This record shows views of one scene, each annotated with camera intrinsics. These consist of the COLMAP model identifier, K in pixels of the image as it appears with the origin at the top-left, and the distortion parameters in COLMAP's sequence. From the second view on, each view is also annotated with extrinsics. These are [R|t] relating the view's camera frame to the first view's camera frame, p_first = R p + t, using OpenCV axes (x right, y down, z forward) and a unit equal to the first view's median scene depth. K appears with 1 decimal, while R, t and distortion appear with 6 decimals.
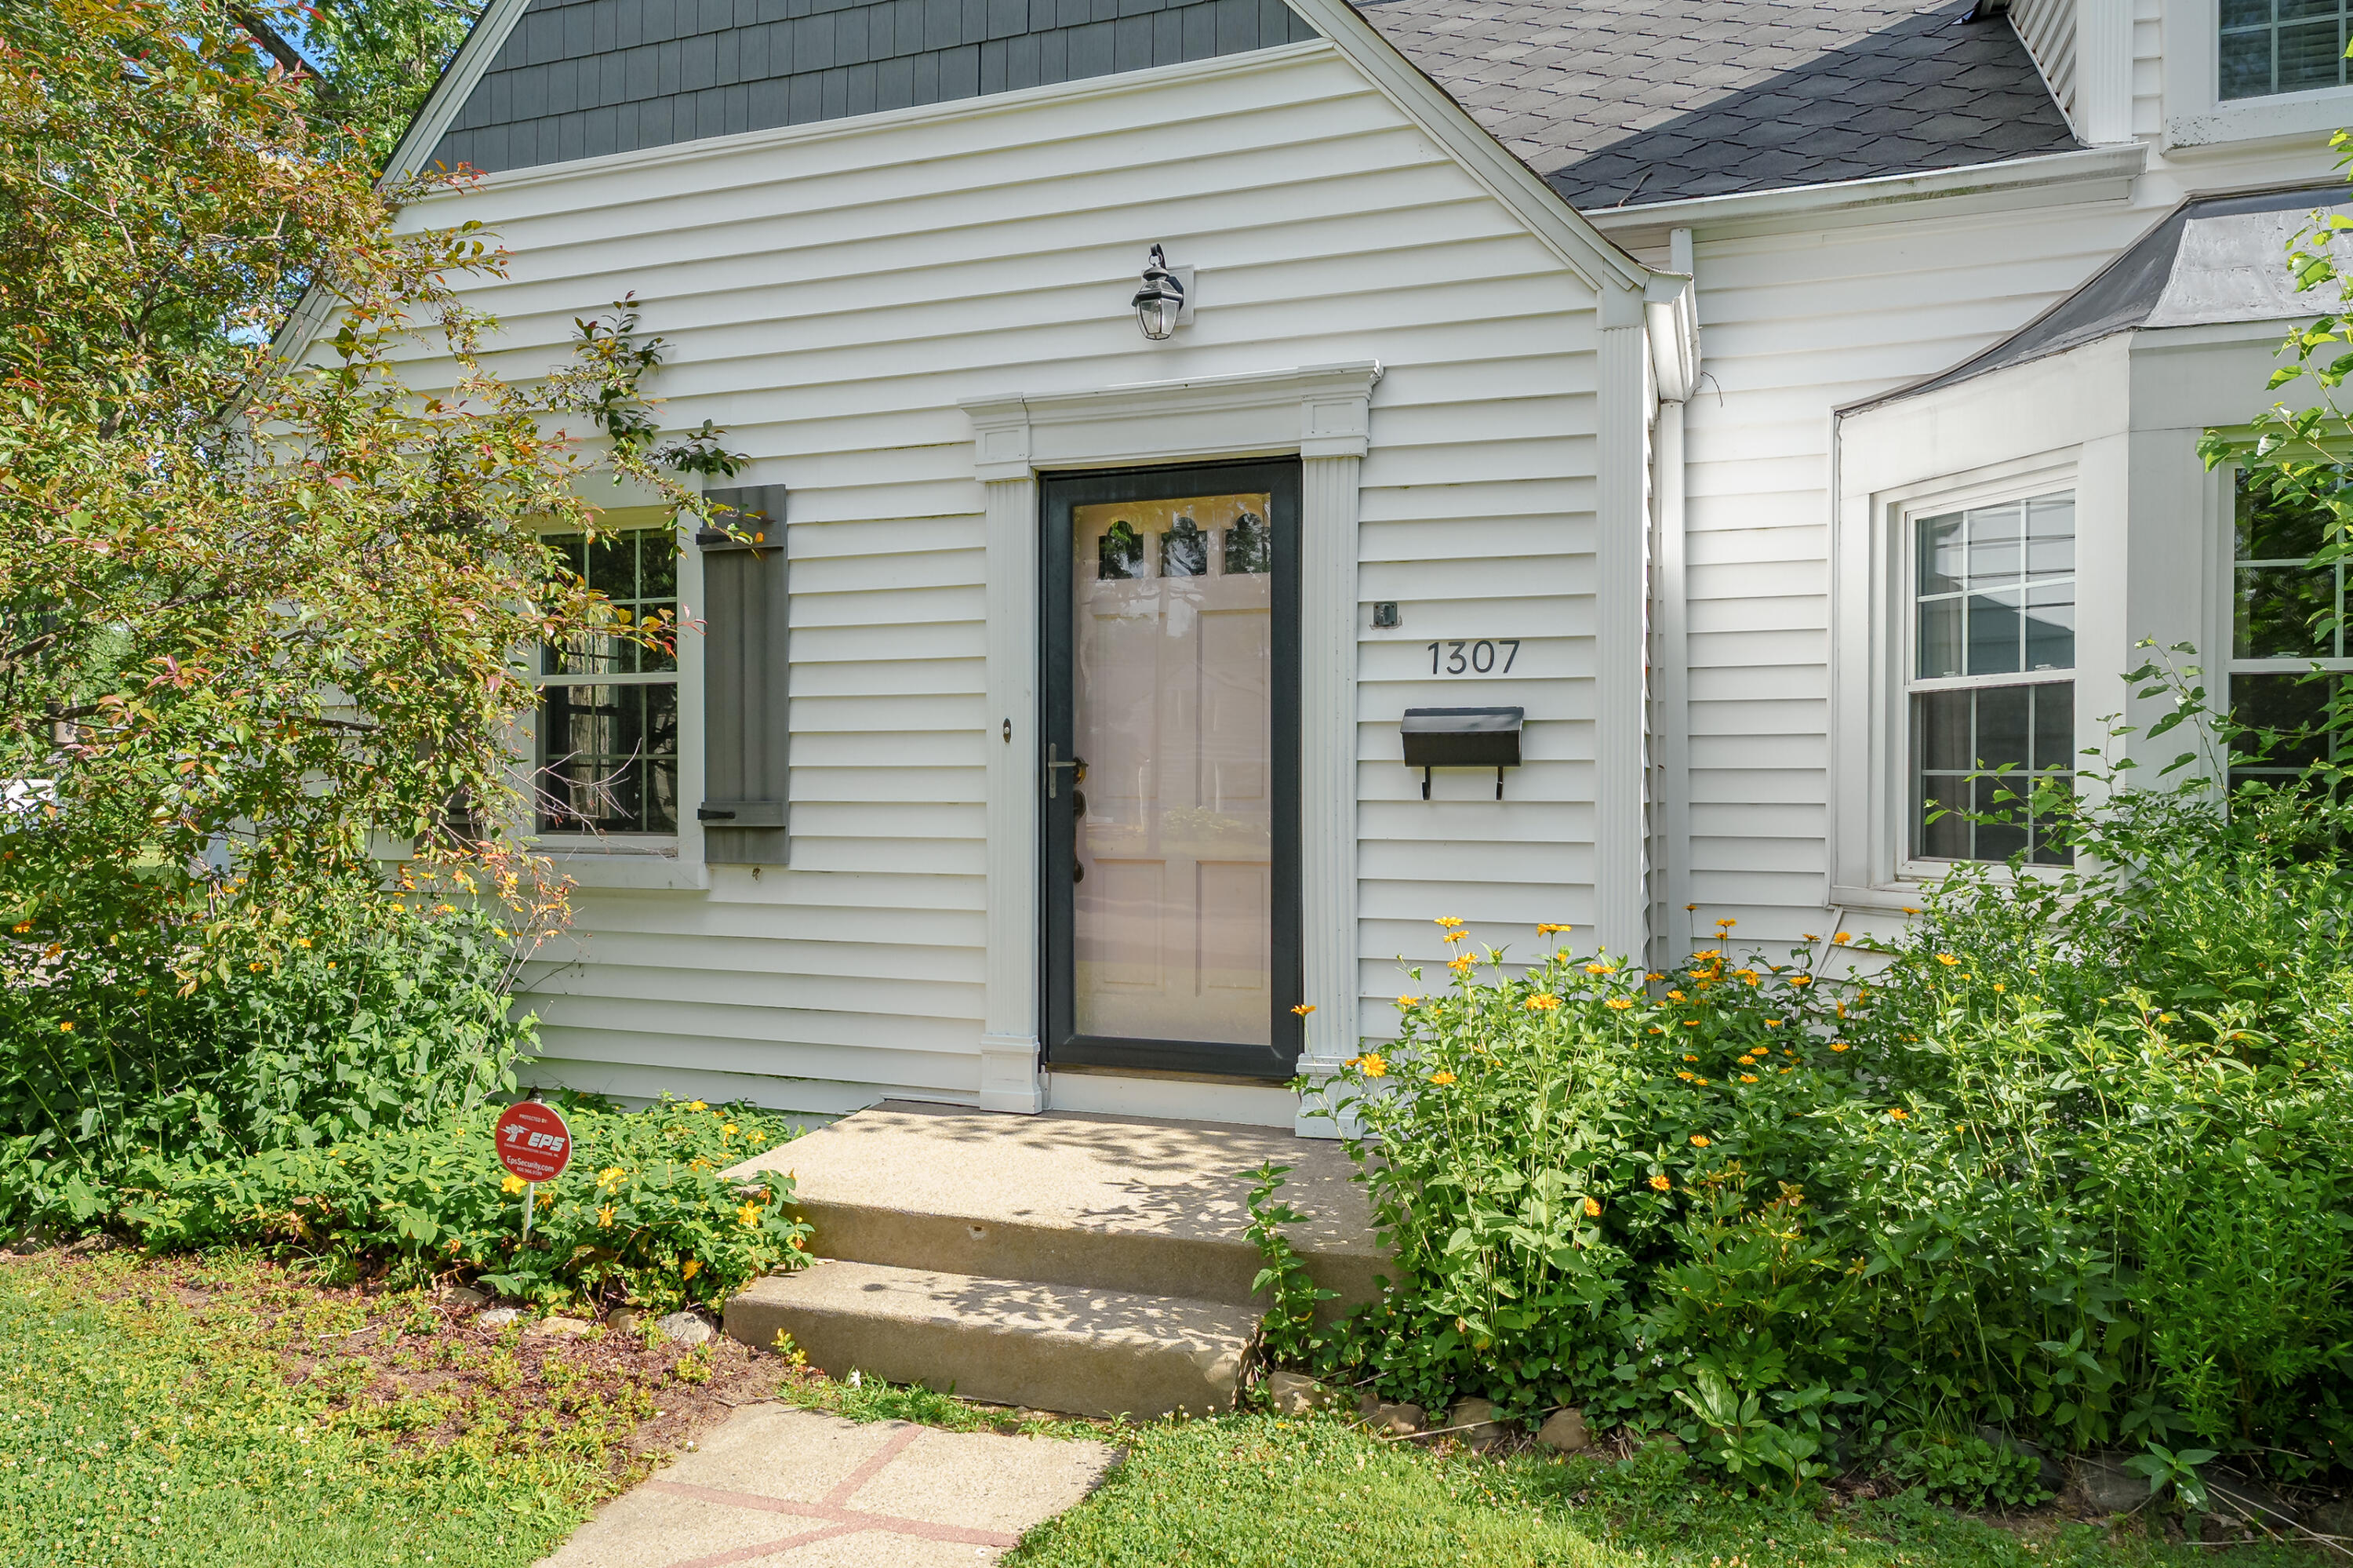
lens RADIAL K [[1583.9, 0, 1180.0], [0, 1583.9, 791.9], [0, 0, 1]] dist [-0.013743, 0.005997]
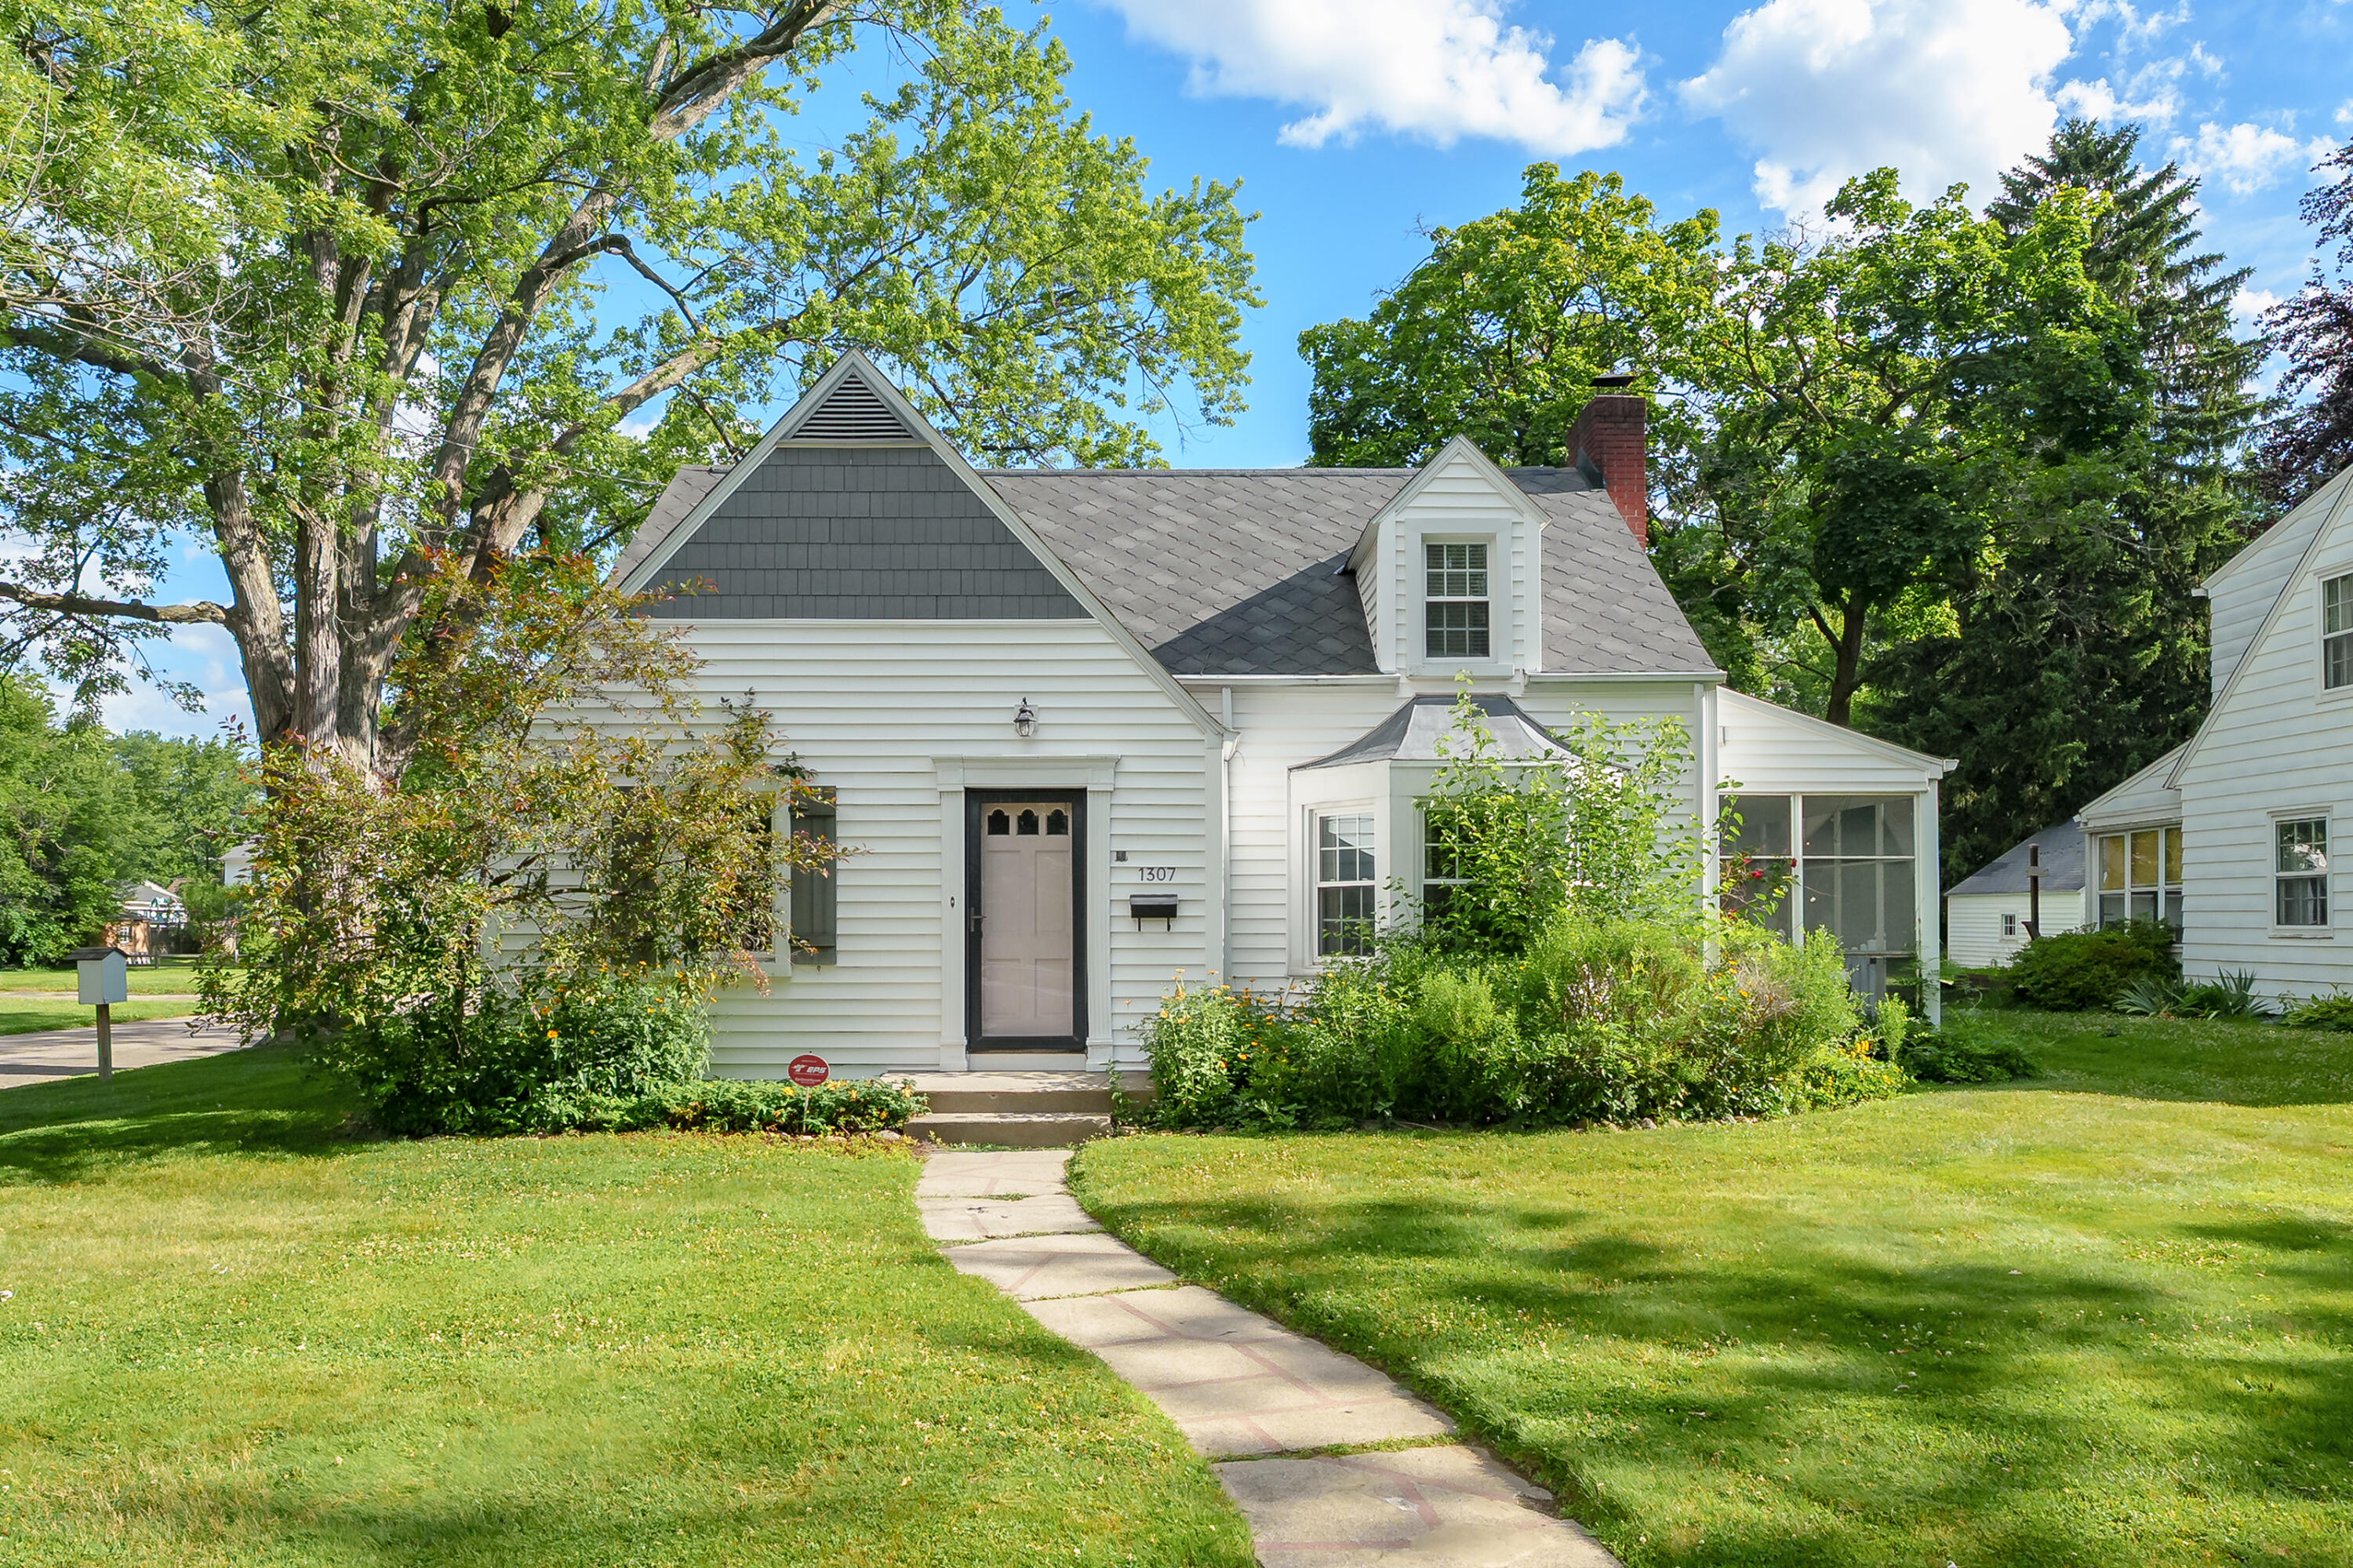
lens RADIAL K [[1601.0, 0, 1161.8], [0, 1601.0, 846.1], [0, 0, 1]] dist [0.002508, -0.009709]
pose [[0.944470, 0.015073, 0.328253, -0.608675], [0.003692, 0.998398, -0.056469, 0.012784], [-0.328578, 0.054545, 0.942901, -1.324384]]
